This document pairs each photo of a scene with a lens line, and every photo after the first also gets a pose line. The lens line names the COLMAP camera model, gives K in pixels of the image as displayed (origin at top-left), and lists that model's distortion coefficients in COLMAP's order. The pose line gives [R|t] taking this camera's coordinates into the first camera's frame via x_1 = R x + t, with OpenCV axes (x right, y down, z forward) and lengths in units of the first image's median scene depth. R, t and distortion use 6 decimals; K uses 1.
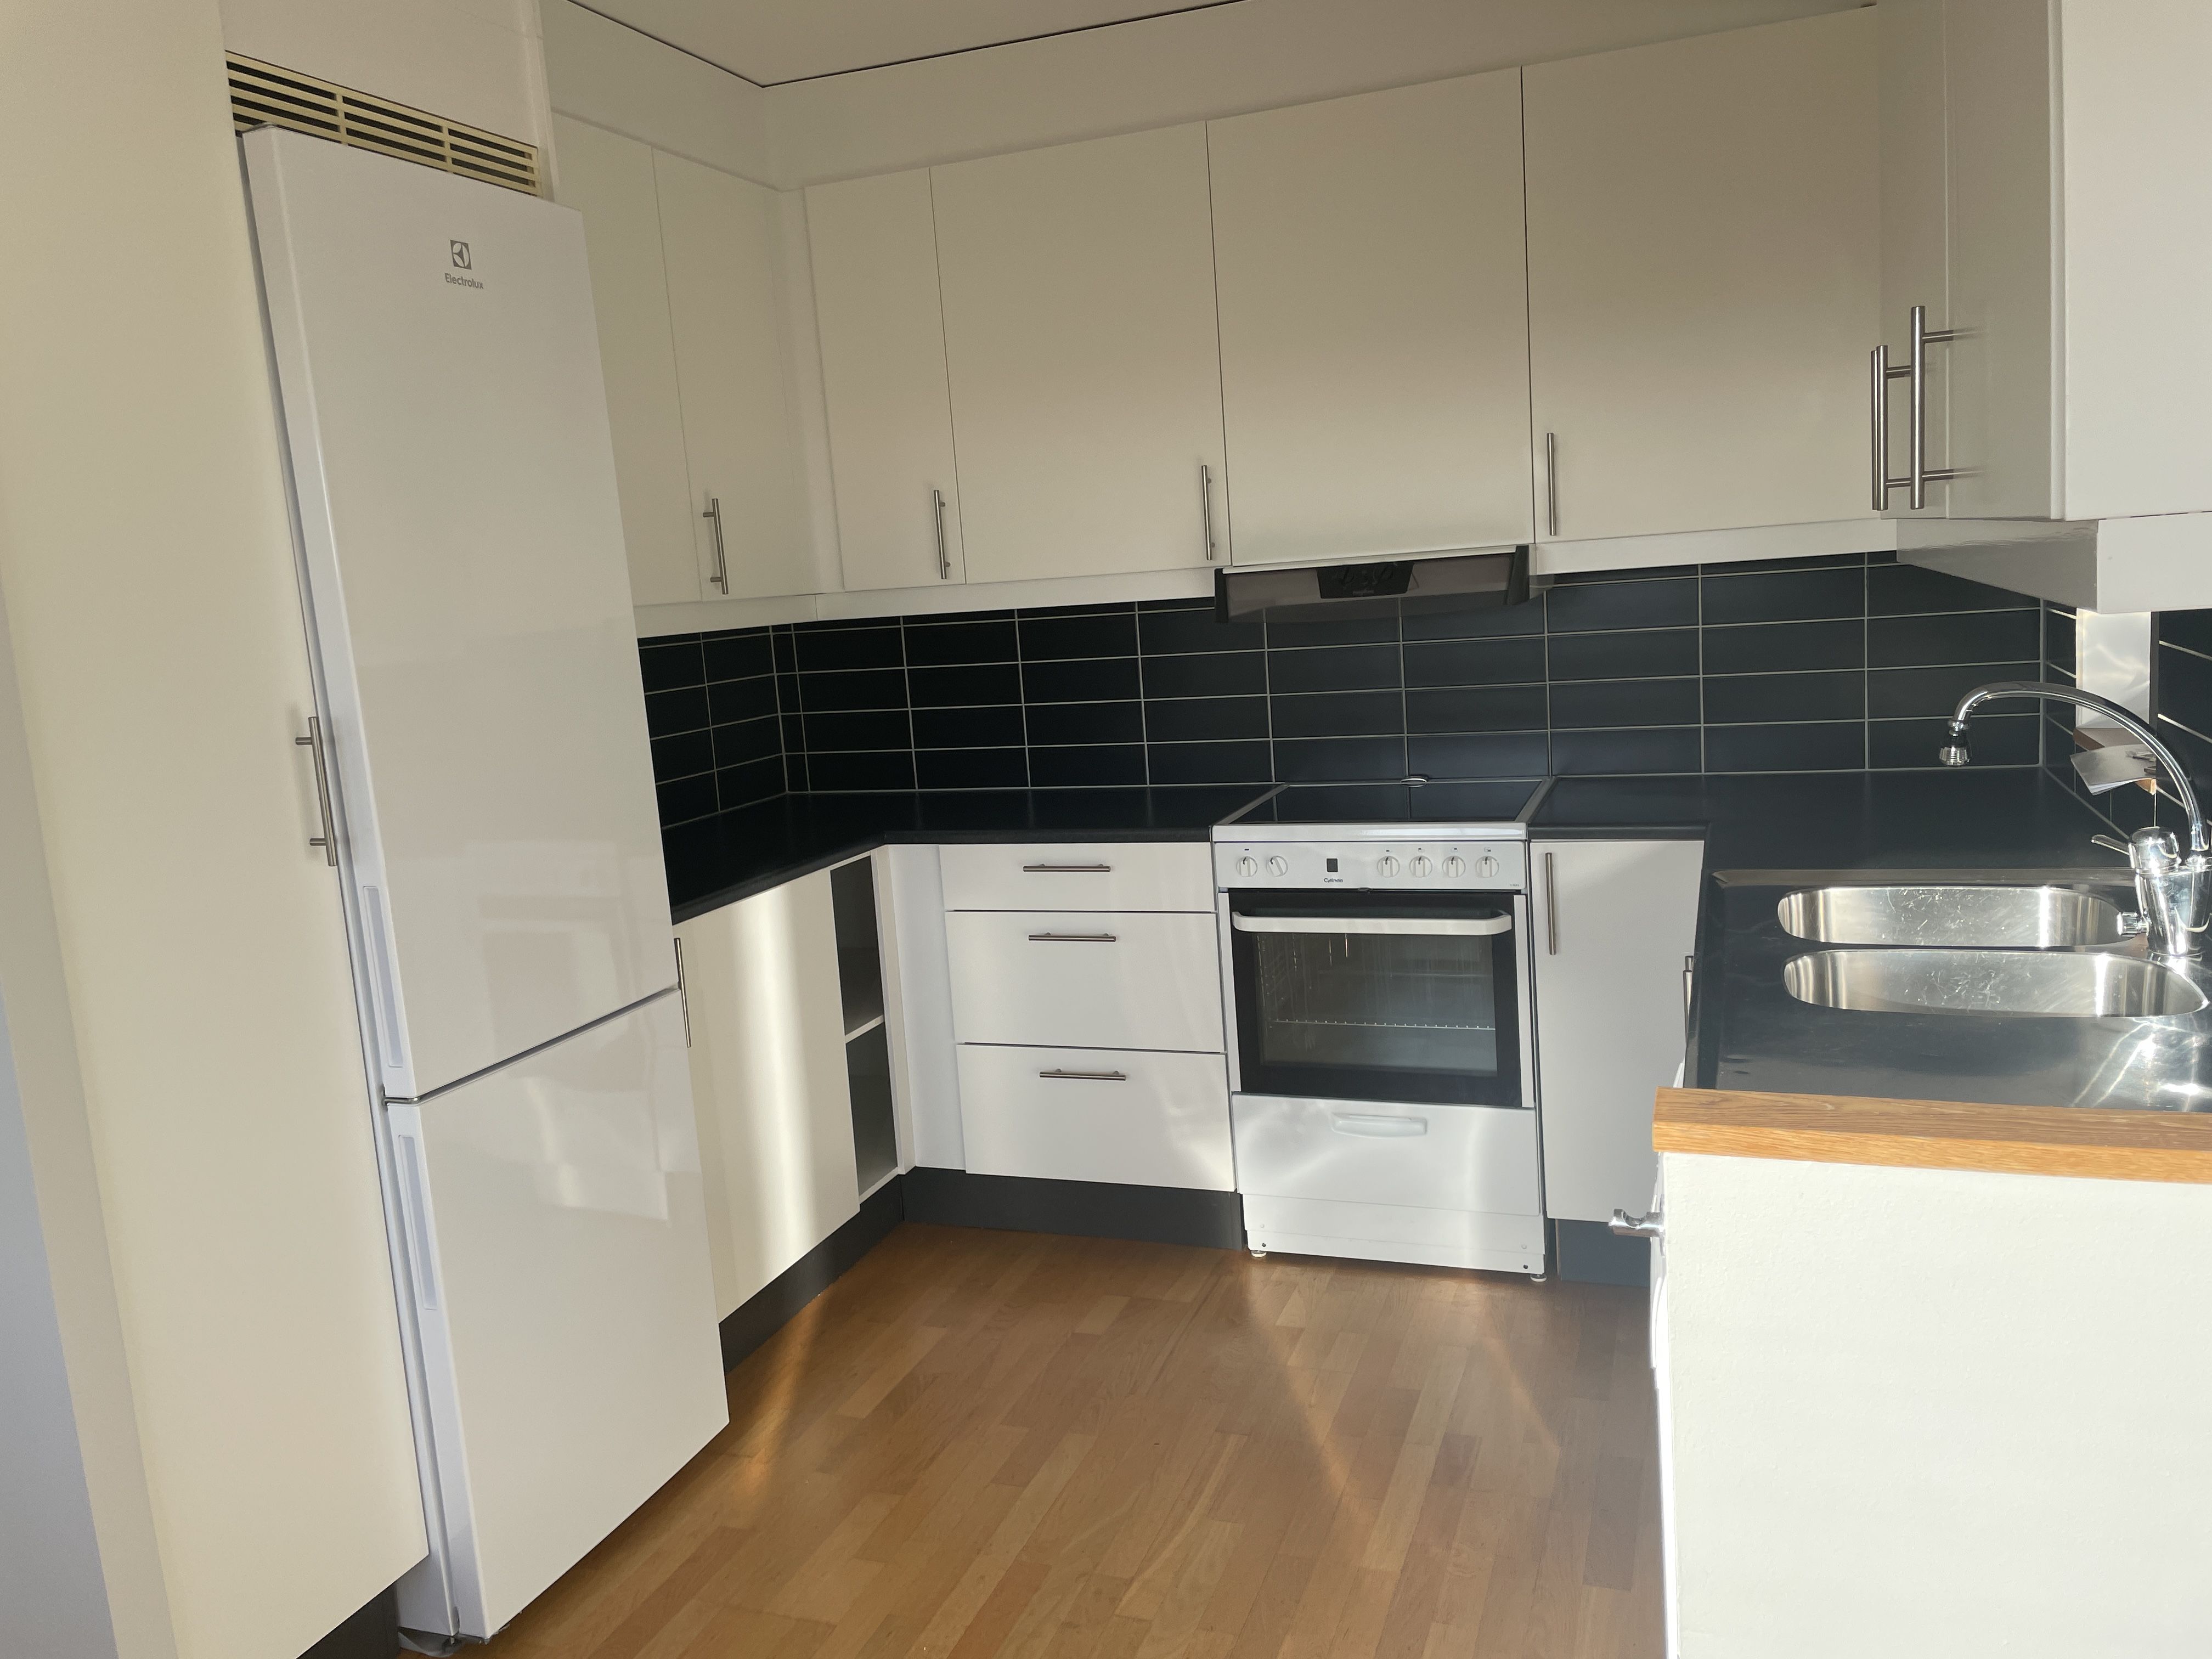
lens RADIAL K [[1683.2, 0, 1095.4], [0, 1683.2, 837.2], [0, 0, 1]] dist [0.132292, -0.193902]
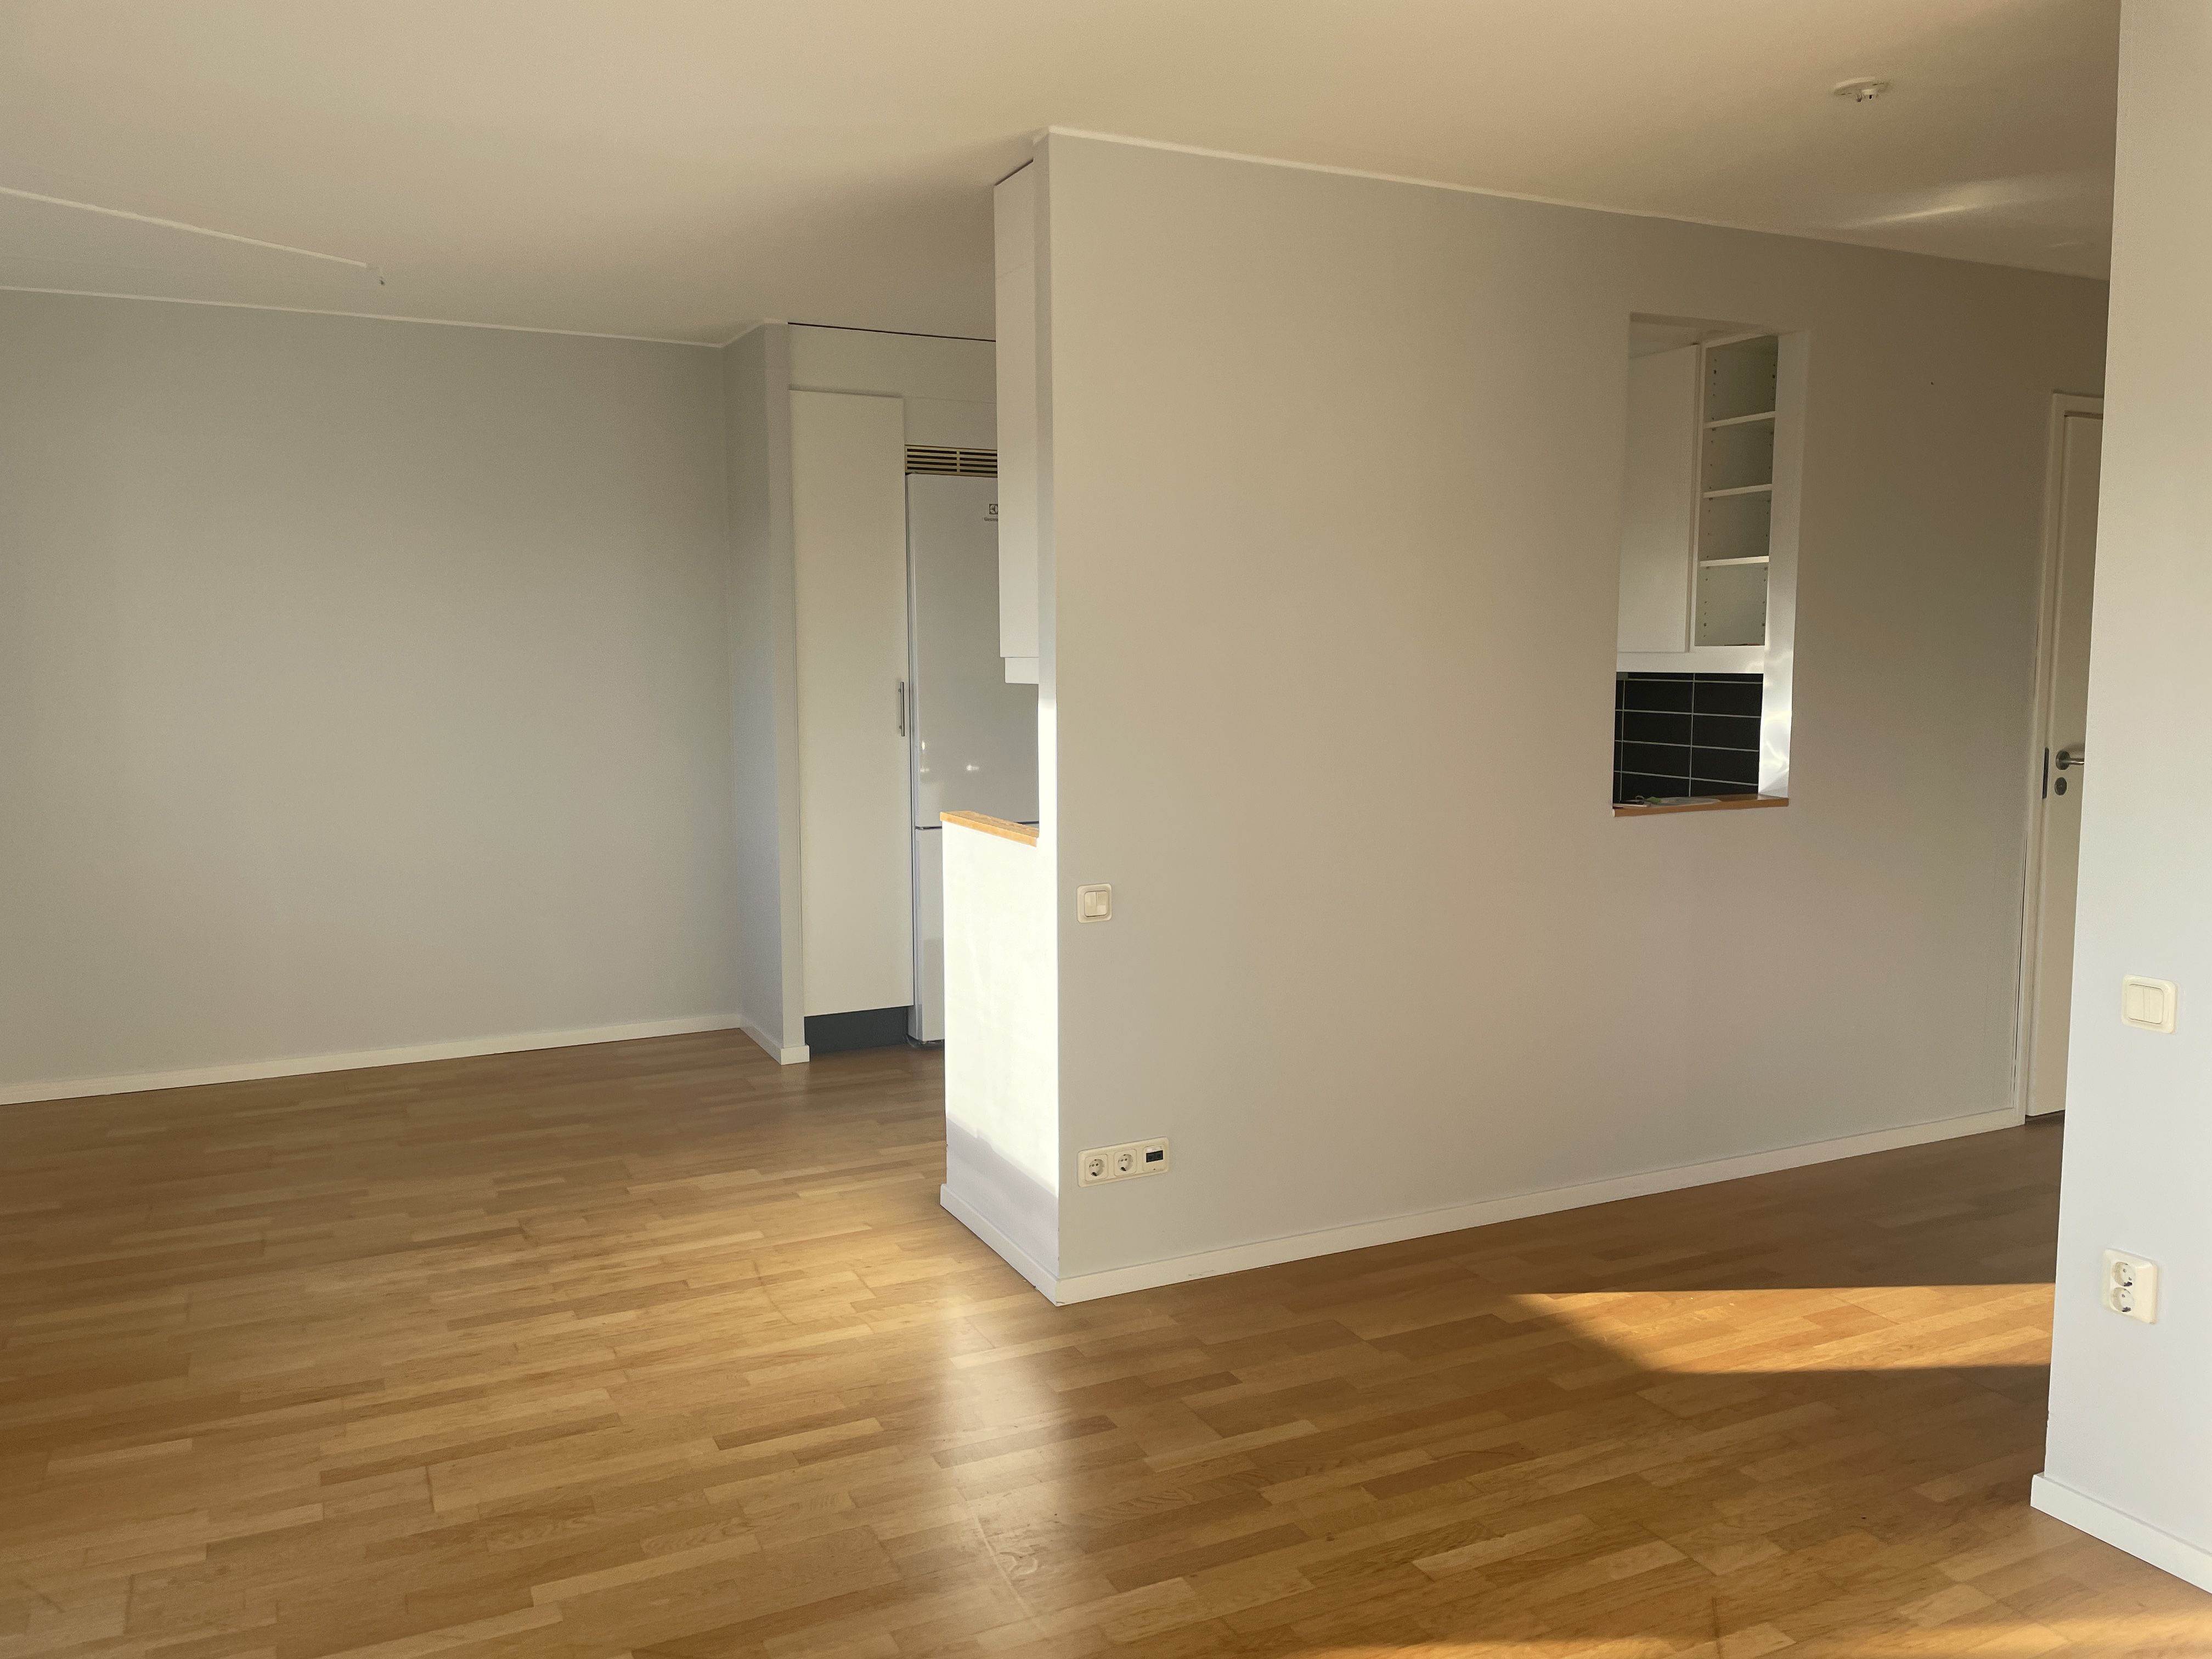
lens RADIAL K [[1683.2, 0, 1095.4], [0, 1683.2, 837.2], [0, 0, 1]] dist [0.132292, -0.193902]
pose [[0.731834, 0.150206, -0.664723, 1.065347], [-0.158944, 0.986128, 0.047843, -0.000991], [0.662688, 0.070641, 0.745556, -0.530743]]
